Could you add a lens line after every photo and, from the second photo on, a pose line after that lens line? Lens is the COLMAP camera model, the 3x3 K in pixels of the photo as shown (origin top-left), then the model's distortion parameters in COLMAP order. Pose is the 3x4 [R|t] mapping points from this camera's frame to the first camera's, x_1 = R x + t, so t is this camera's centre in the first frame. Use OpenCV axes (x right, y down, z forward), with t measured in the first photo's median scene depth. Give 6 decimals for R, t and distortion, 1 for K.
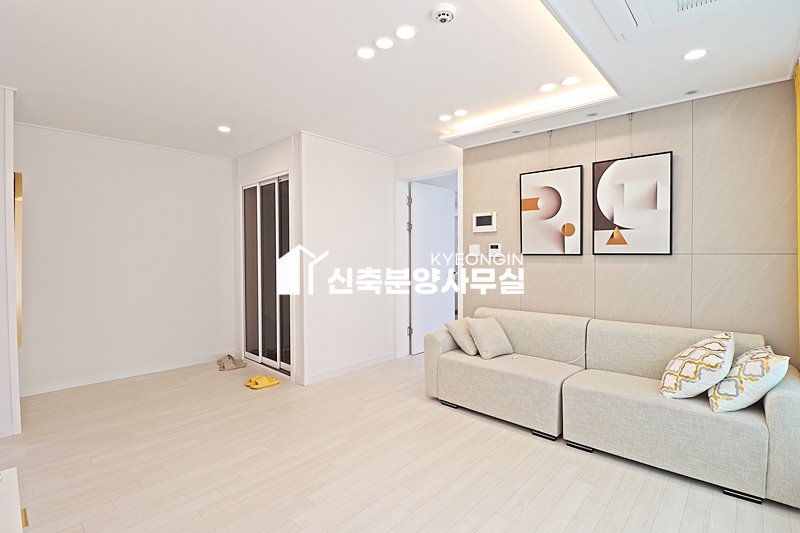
lens RADIAL K [[375.7, 0, 396.5], [0, 375.7, 259.7], [0, 0, 1]] dist [-0.001423, -0.000763]
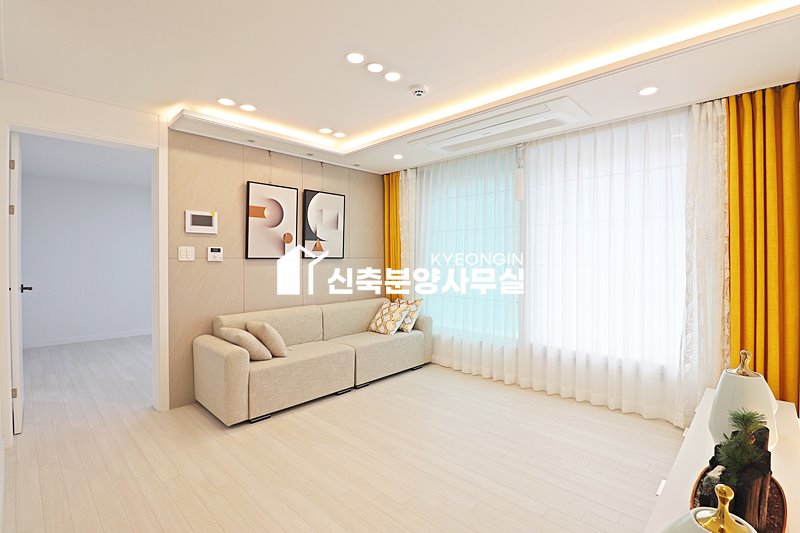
lens RADIAL K [[375.7, 0, 394.0], [0, 375.7, 258.4], [0, 0, 1]] dist [-0.001423, -0.000763]
pose [[0.034385, -0.002250, 0.999406, -0.771553], [0.014575, 0.999892, 0.001750, -0.010396], [-0.999302, 0.014506, 0.034414, 0.620034]]
